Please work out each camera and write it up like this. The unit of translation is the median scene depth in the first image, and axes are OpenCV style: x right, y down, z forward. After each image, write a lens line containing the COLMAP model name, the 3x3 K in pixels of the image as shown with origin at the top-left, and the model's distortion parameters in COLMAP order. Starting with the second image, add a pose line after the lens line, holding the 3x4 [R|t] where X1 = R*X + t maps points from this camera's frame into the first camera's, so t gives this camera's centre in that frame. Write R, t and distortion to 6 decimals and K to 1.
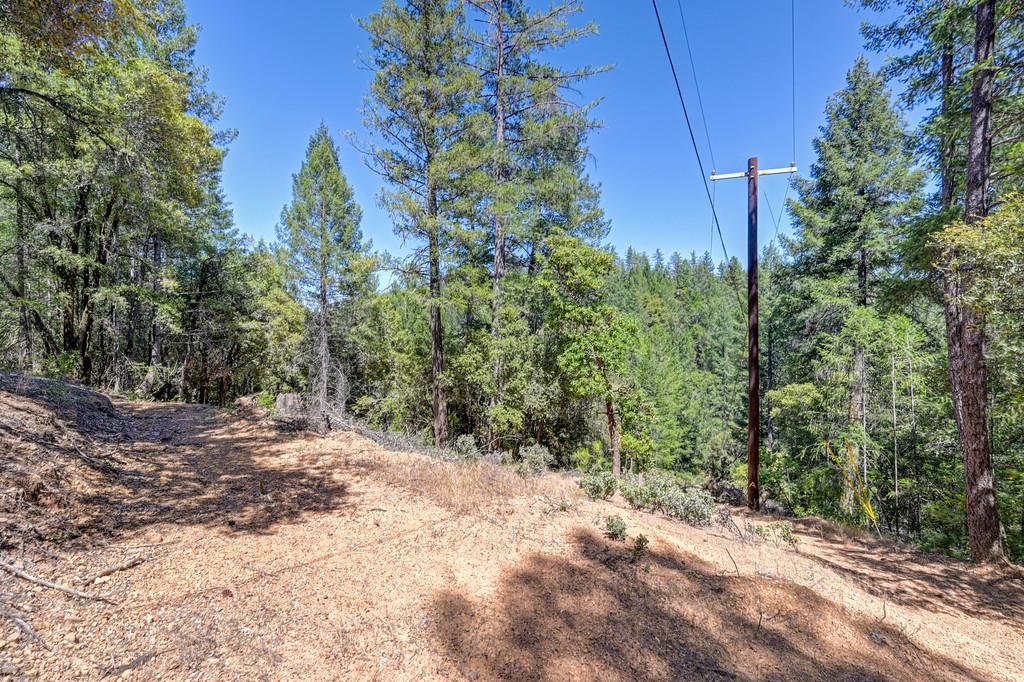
lens RADIAL K [[462.5, 0, 510.0], [0, 462.5, 342.0], [0, 0, 1]] dist [0.001627, 0.000006]
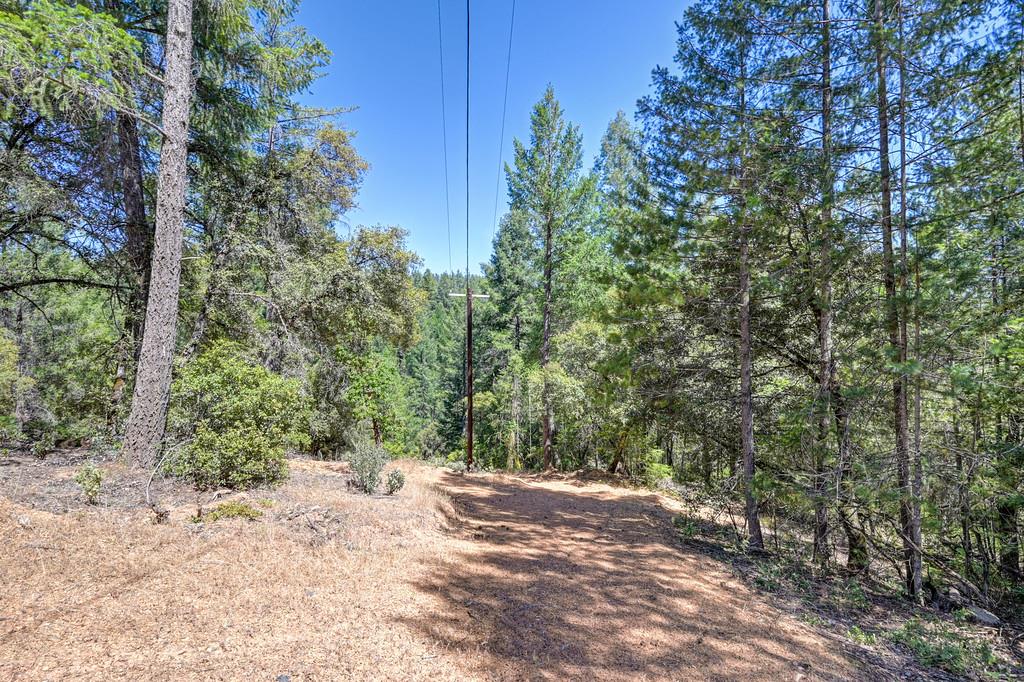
lens RADIAL K [[499.4, 0, 512.3], [0, 499.4, 339.4], [0, 0, 1]] dist [0.000257, 0.000003]
pose [[0.804935, -0.002524, 0.593358, -0.340612], [-0.000490, 0.999988, 0.004918, -0.121352], [-0.593363, -0.004250, 0.804924, -0.465884]]
